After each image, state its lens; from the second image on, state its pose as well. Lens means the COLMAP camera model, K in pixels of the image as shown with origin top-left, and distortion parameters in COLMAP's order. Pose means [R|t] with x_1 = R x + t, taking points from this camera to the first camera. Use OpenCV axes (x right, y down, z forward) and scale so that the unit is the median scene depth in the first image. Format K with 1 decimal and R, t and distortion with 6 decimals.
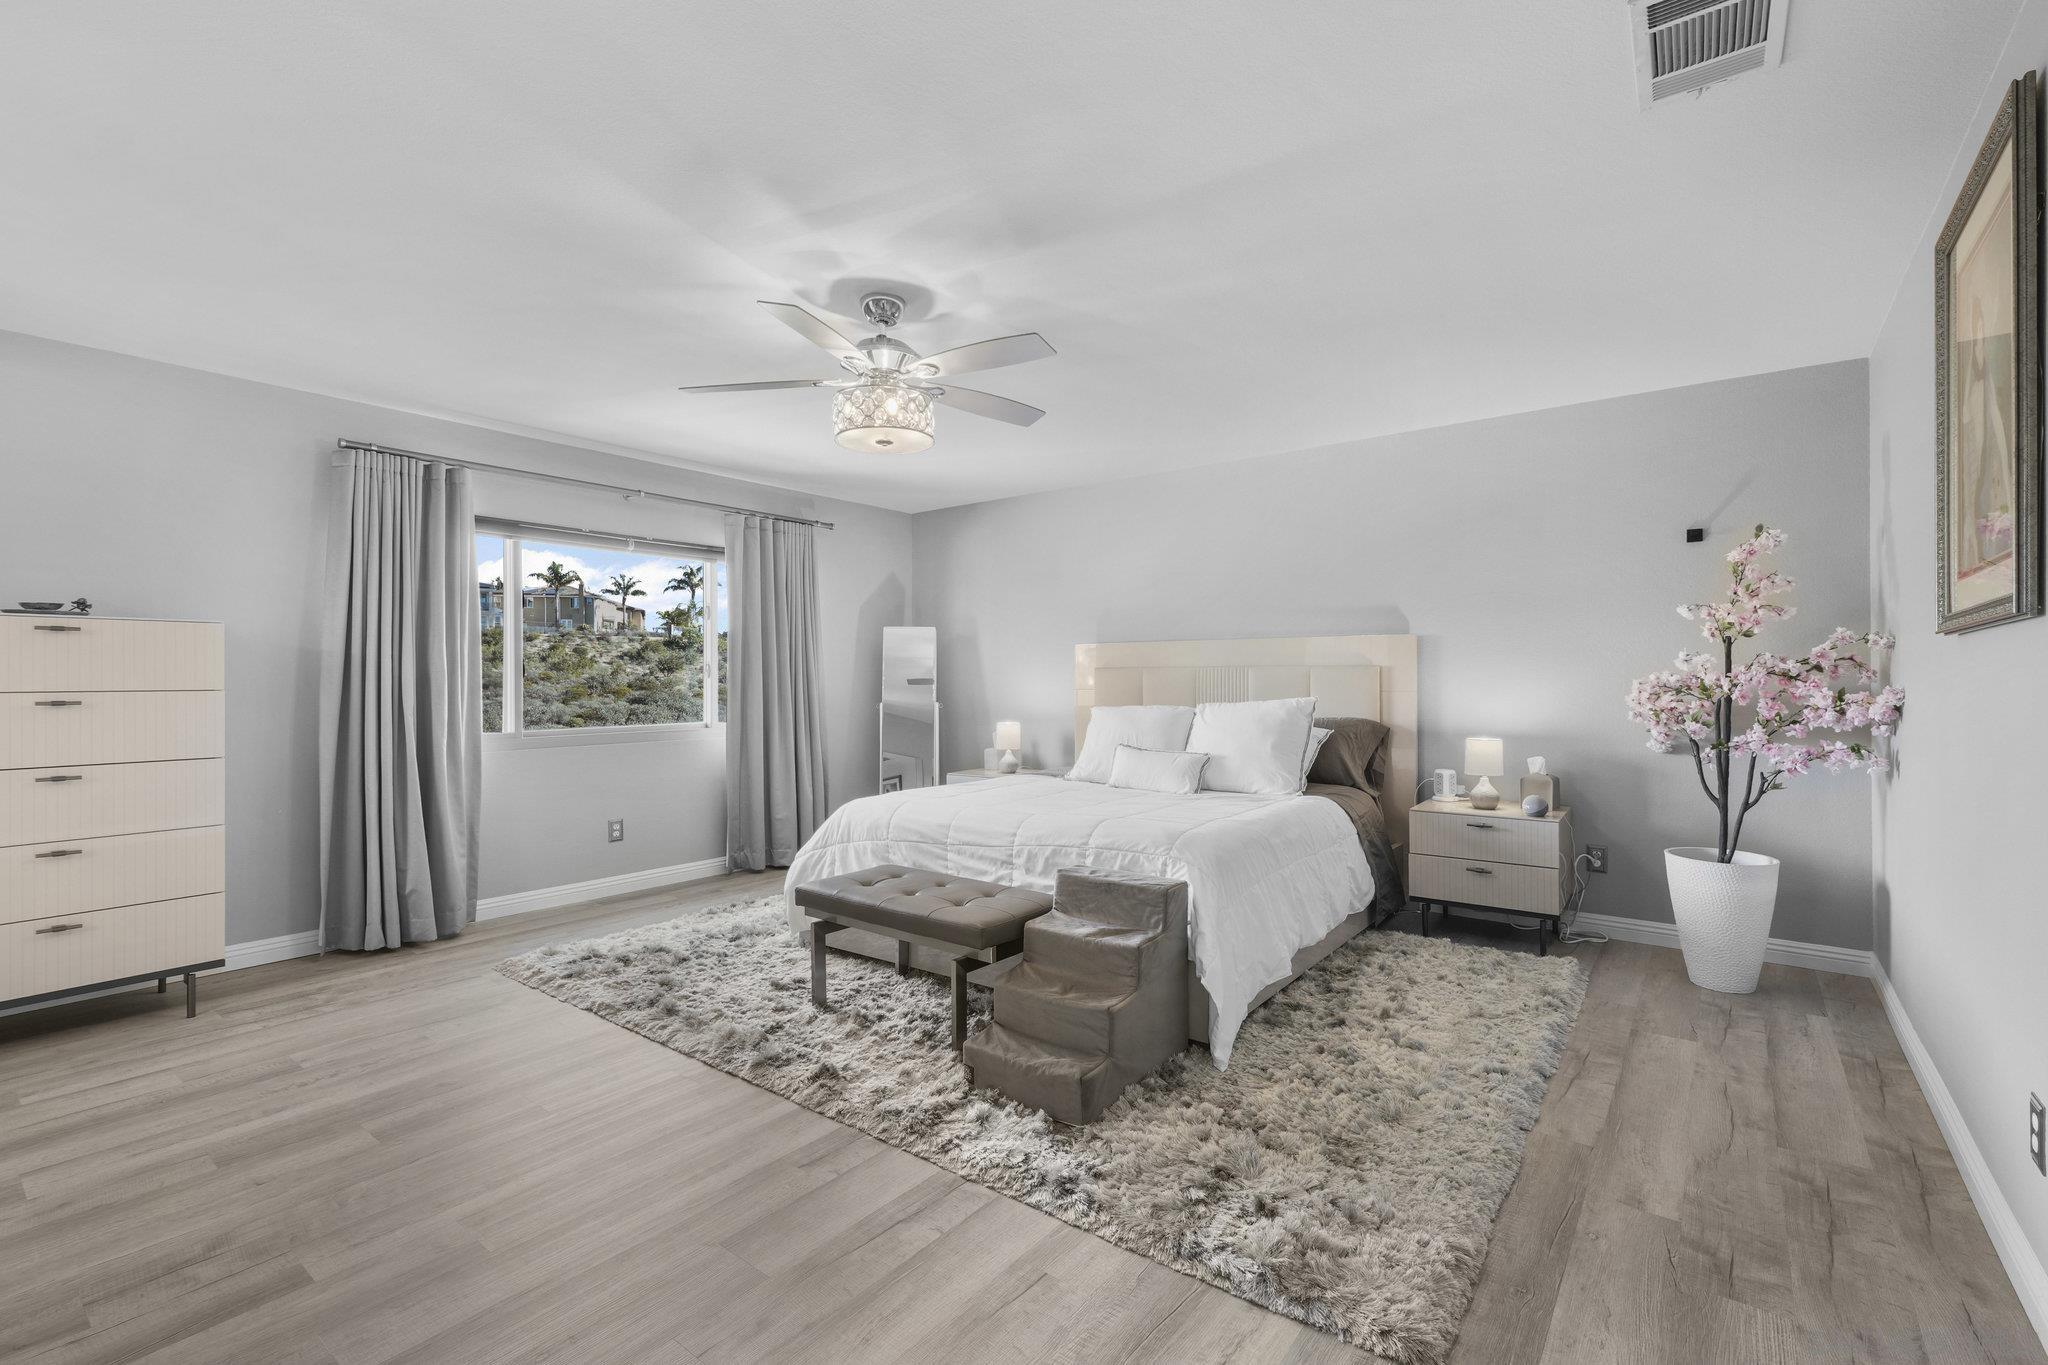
lens RADIAL K [[909.1, 0, 1034.3], [0, 909.1, 683.1], [0, 0, 1]] dist [0.000943, -0.000266]
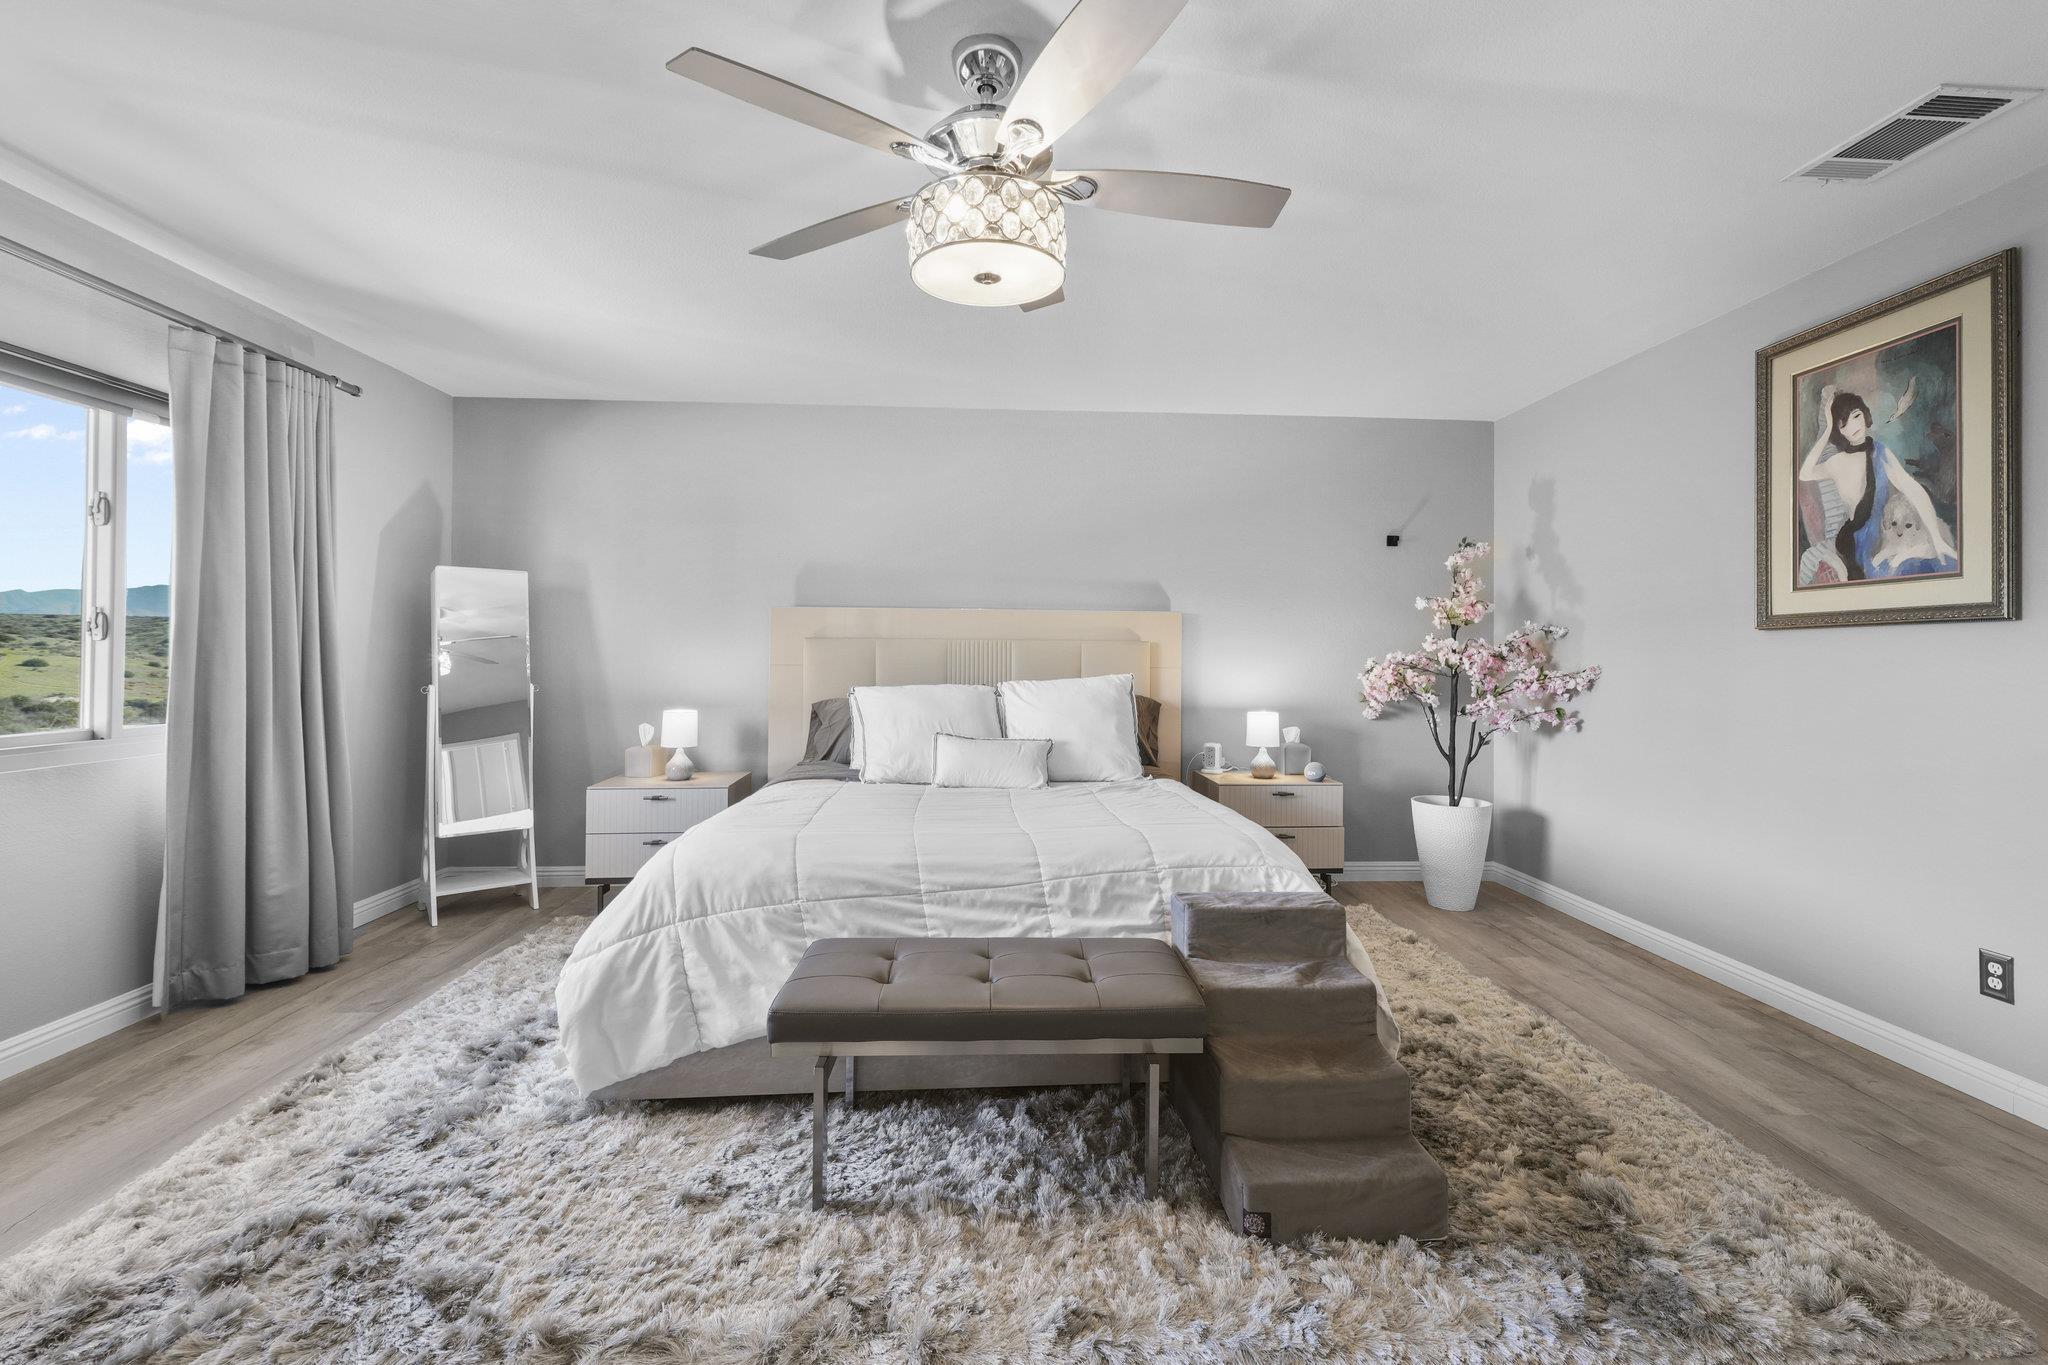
lens RADIAL K [[906.9, 0, 1032.7], [0, 906.9, 652.6], [0, 0, 1]] dist [0.011645, 0.000058]
pose [[0.751203, 0.011242, 0.659975, -0.461337], [-0.007594, 0.999936, -0.008390, 0.002023], [-0.660027, 0.001291, 0.751240, 0.413335]]
